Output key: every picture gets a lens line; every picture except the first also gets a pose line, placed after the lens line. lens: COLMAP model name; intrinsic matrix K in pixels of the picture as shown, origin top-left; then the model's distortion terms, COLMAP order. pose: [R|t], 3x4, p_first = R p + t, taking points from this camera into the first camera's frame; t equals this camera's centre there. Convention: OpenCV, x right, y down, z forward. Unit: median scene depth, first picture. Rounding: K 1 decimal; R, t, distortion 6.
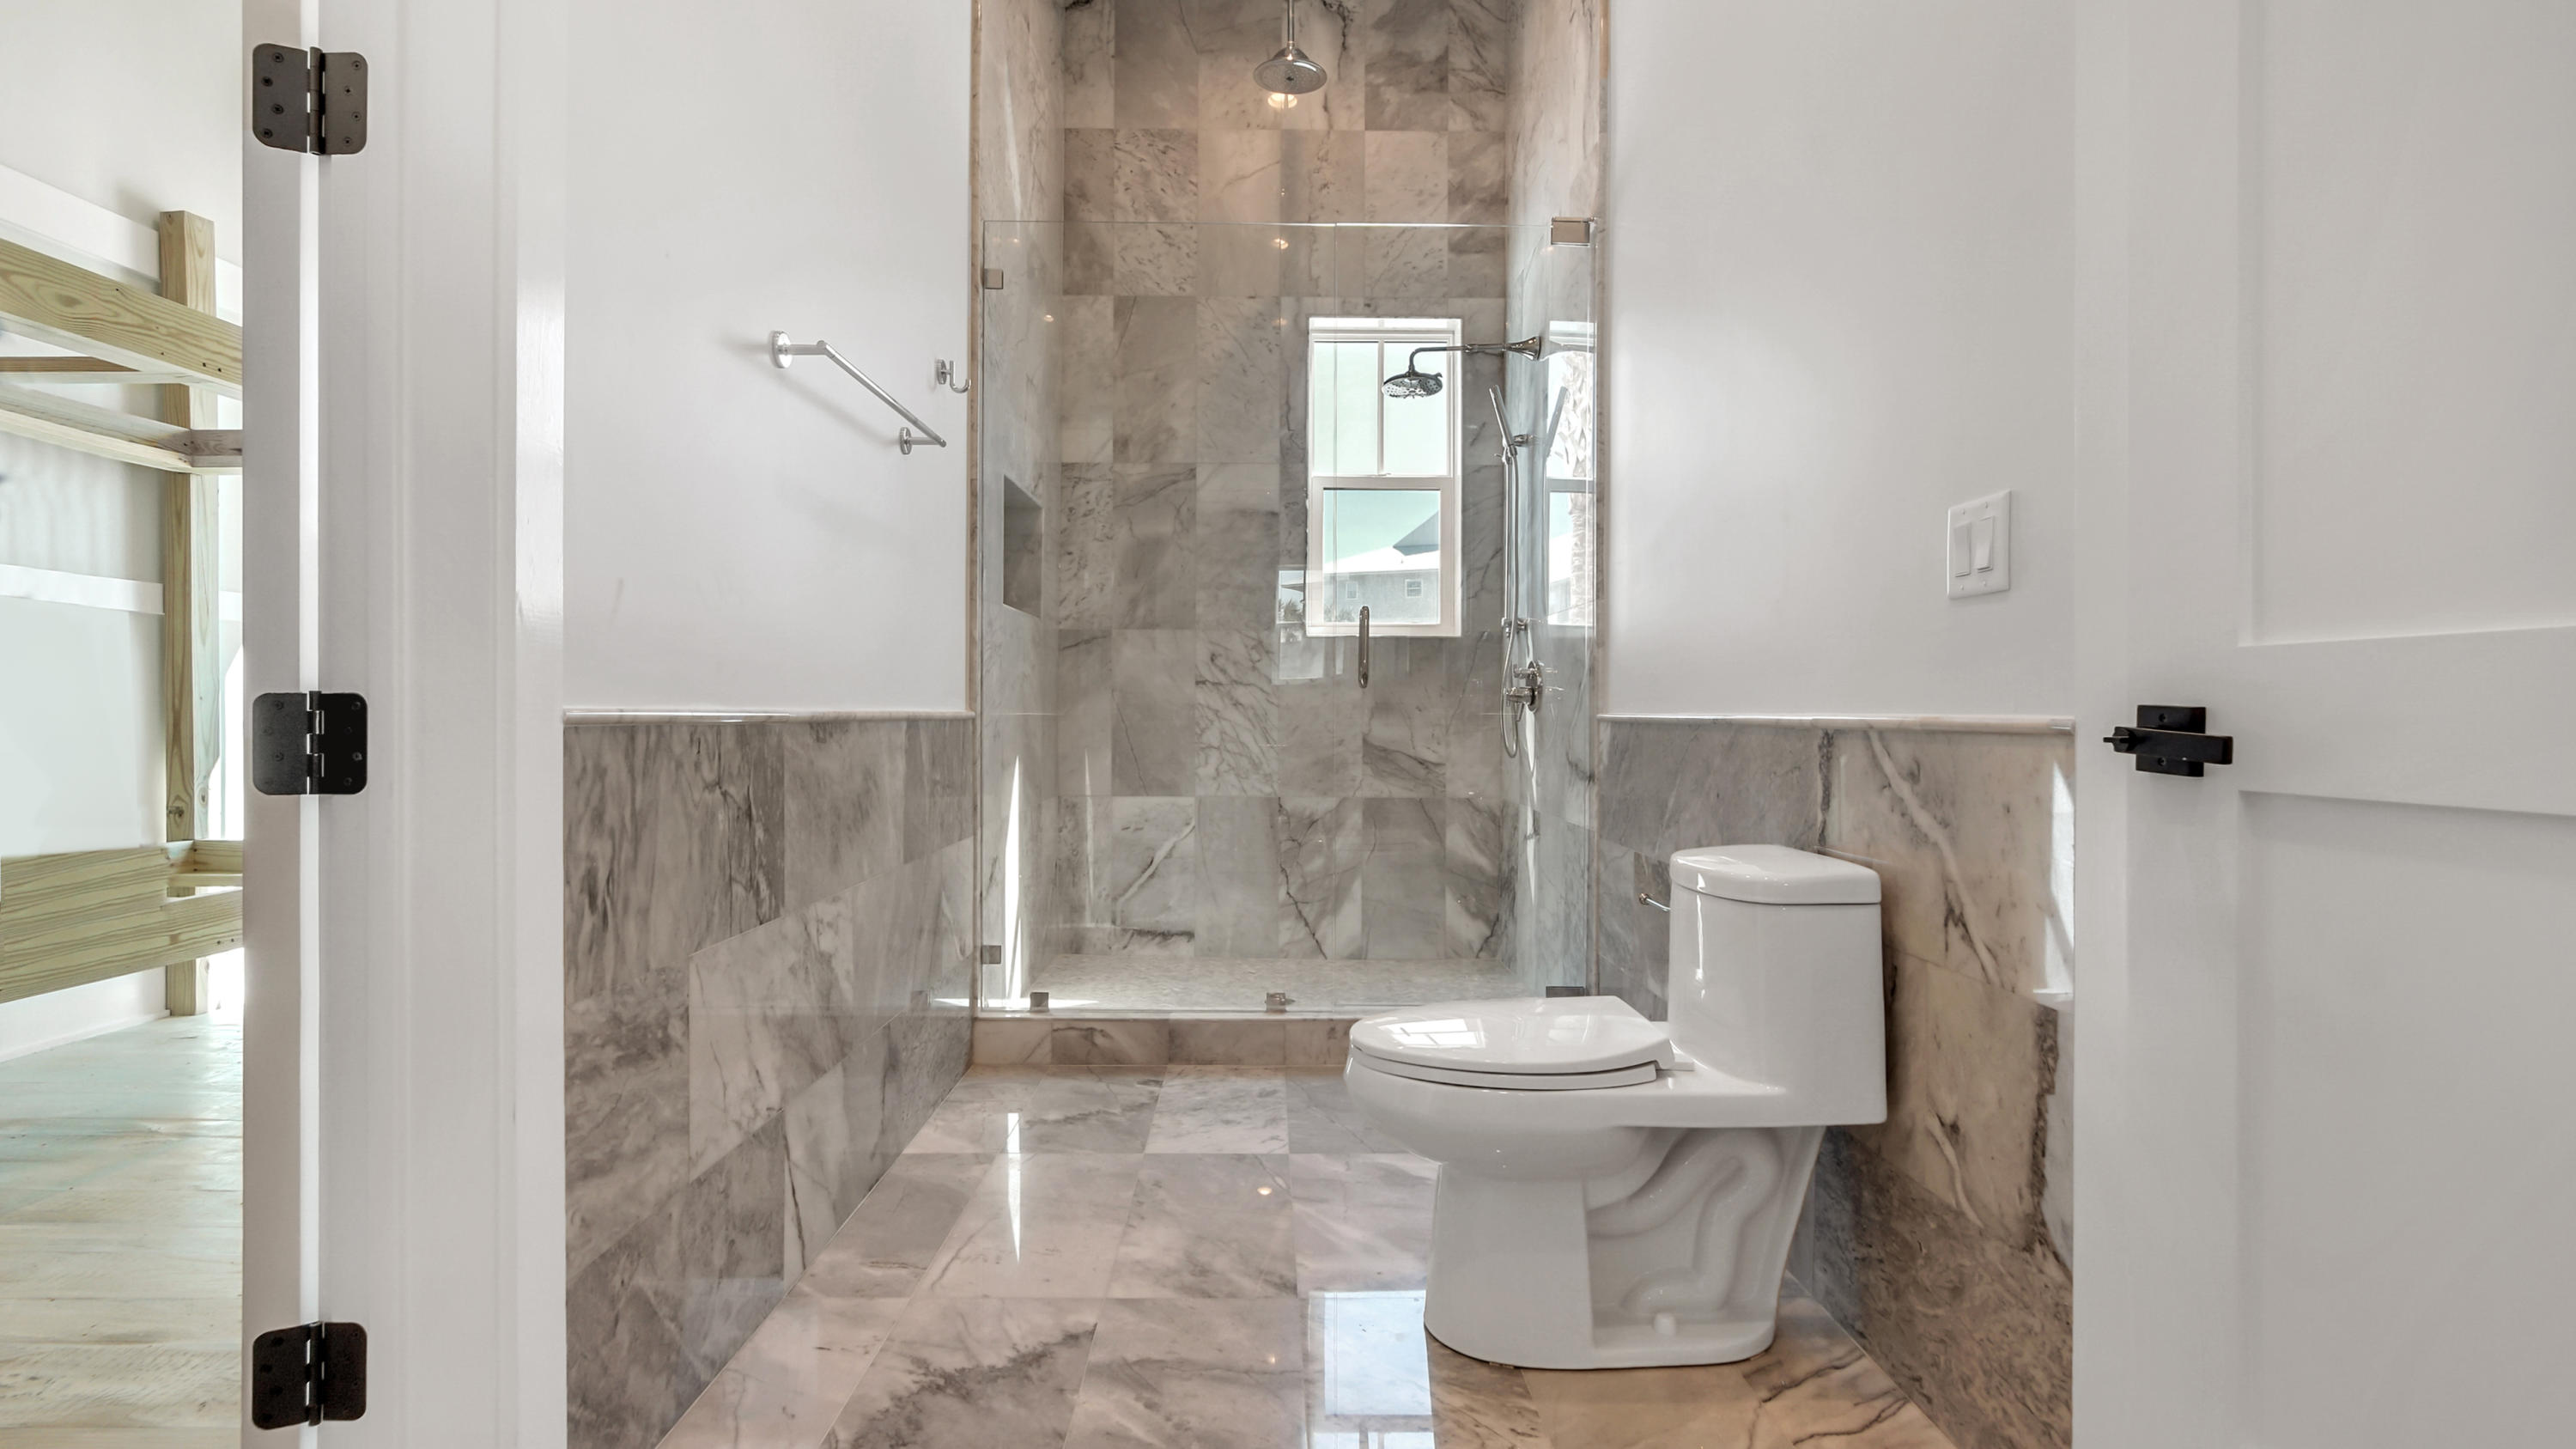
lens RADIAL K [[1172.9, 0, 1282.7], [0, 1172.9, 736.1], [0, 0, 1]] dist [-0.014084, -0.000065]
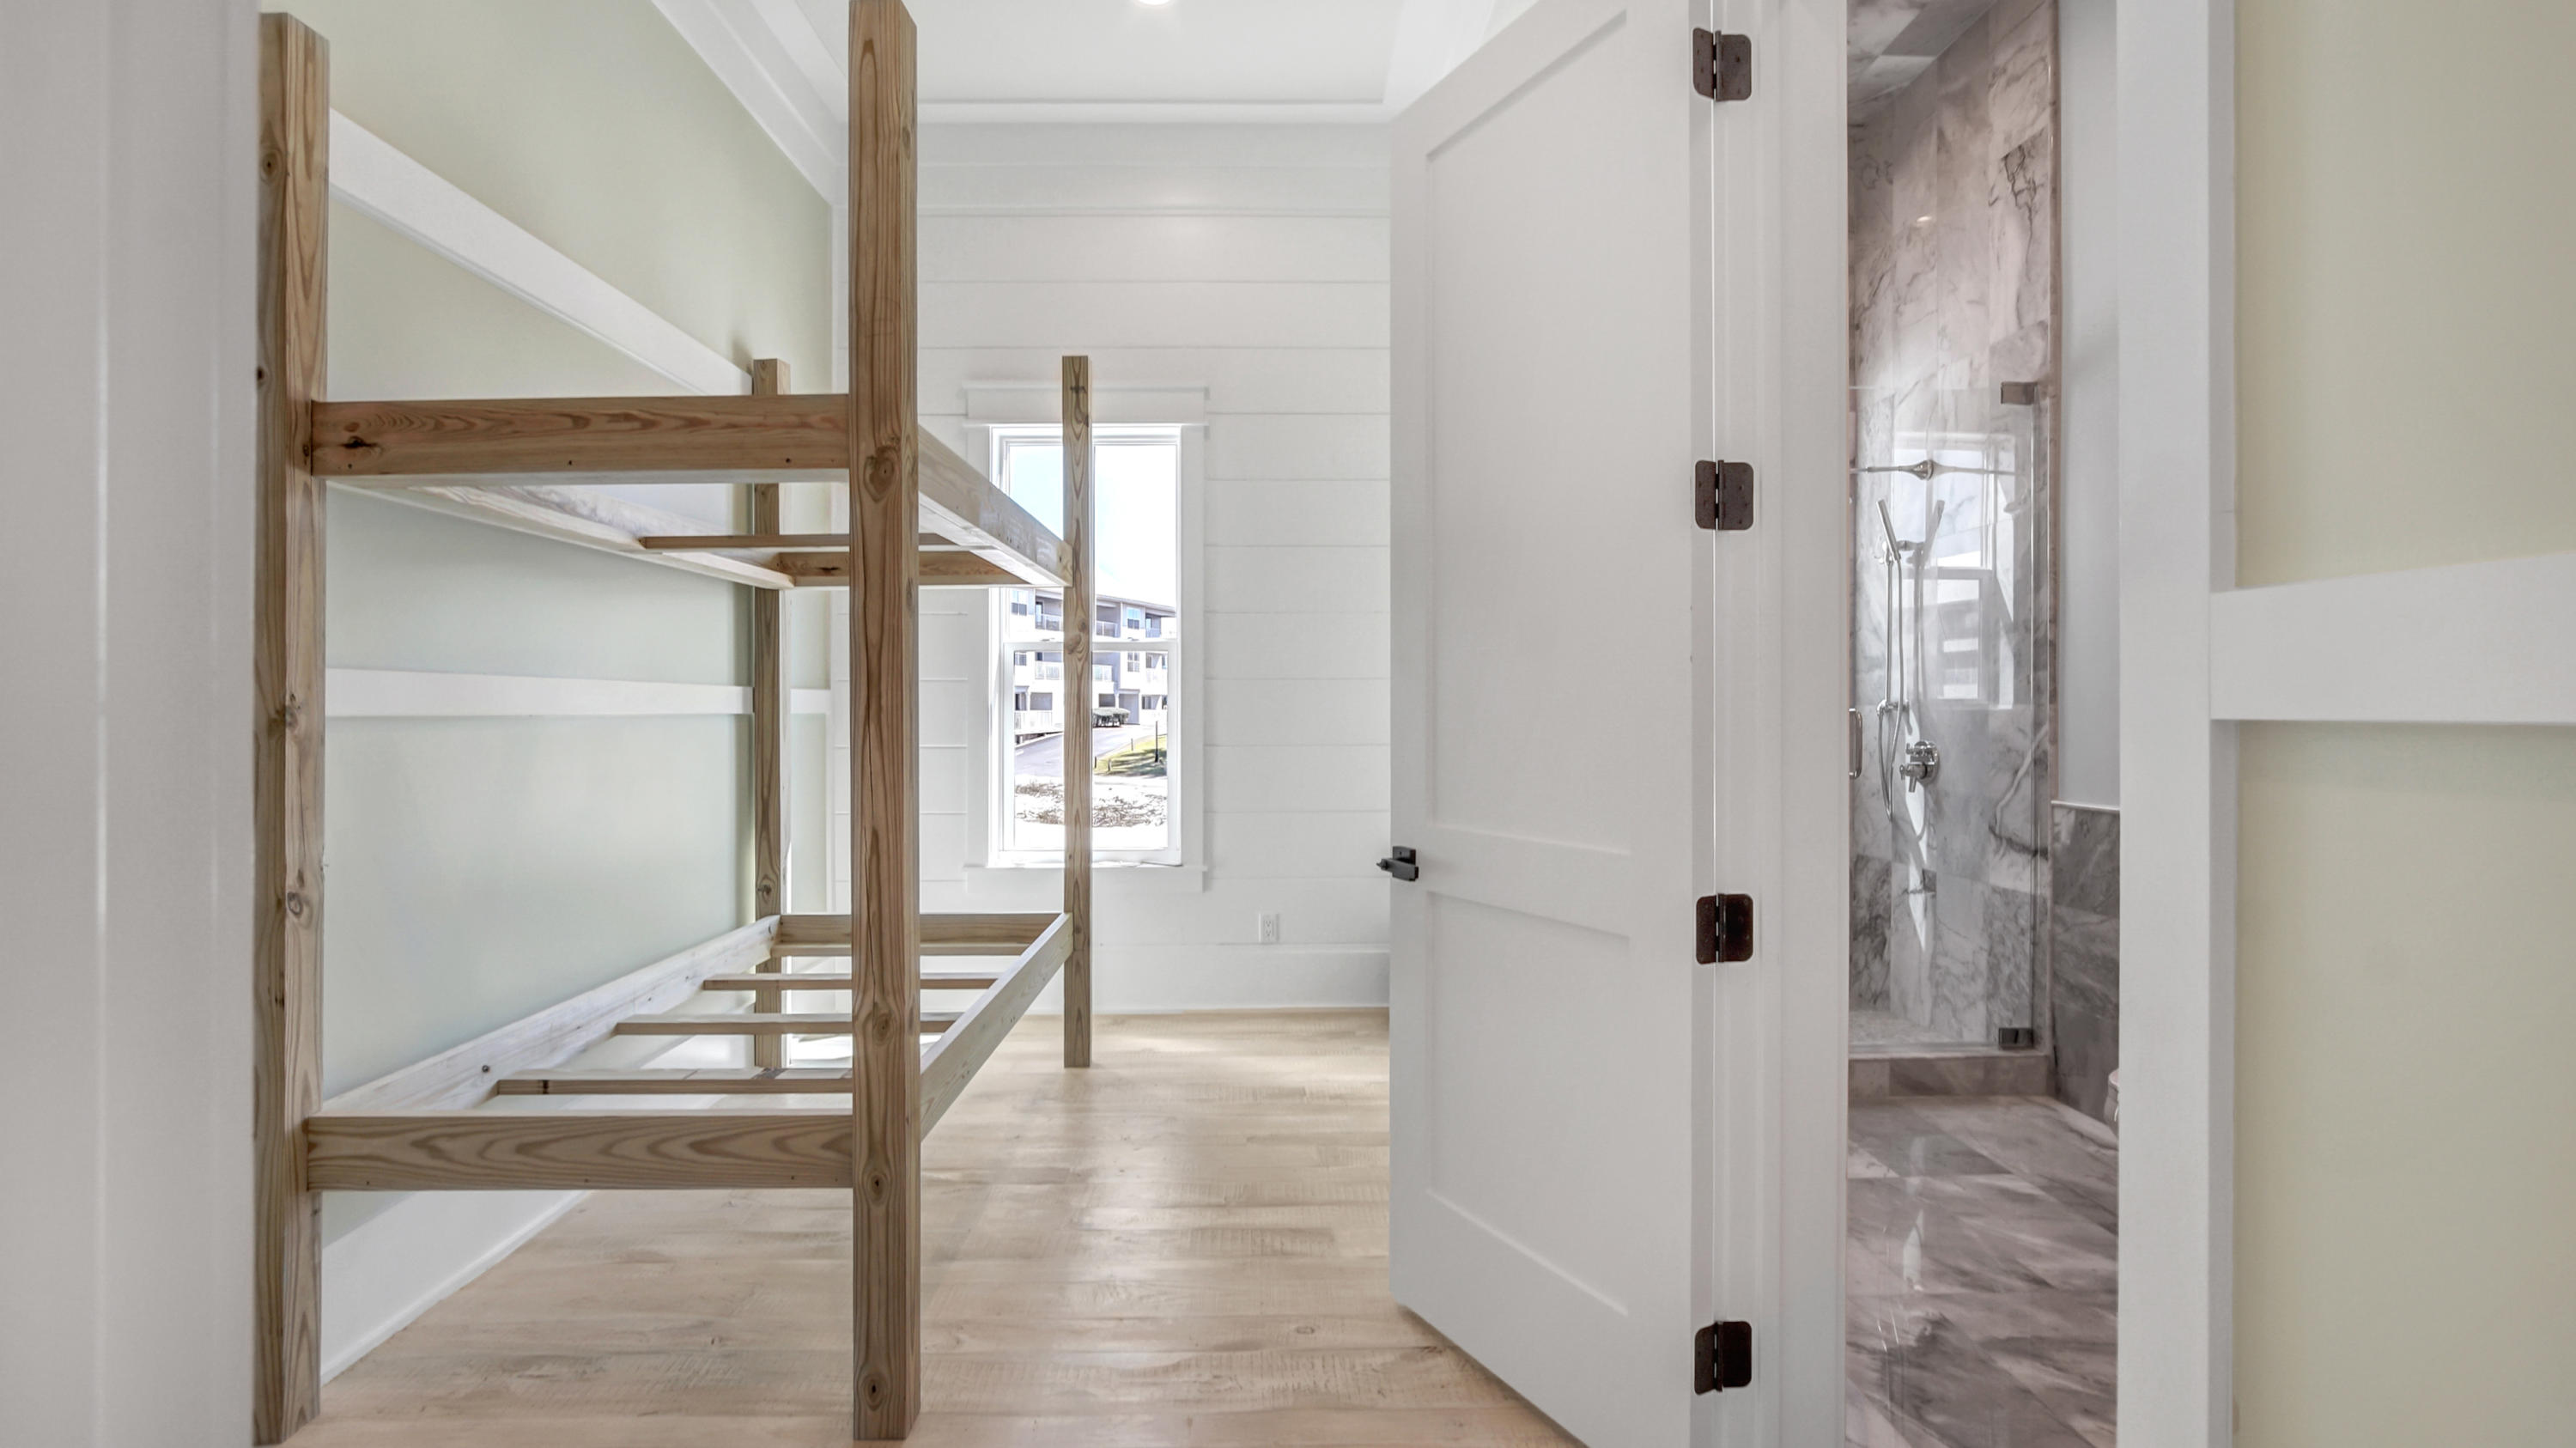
lens RADIAL K [[1190.0, 0, 1288.5], [0, 1190.0, 725.8], [0, 0, 1]] dist [-0.015623, -0.000120]
pose [[0.999721, -0.007946, 0.022259, -0.505587], [0.008088, 0.999947, -0.006314, -0.088401], [-0.022207, 0.006492, 0.999732, -0.178641]]
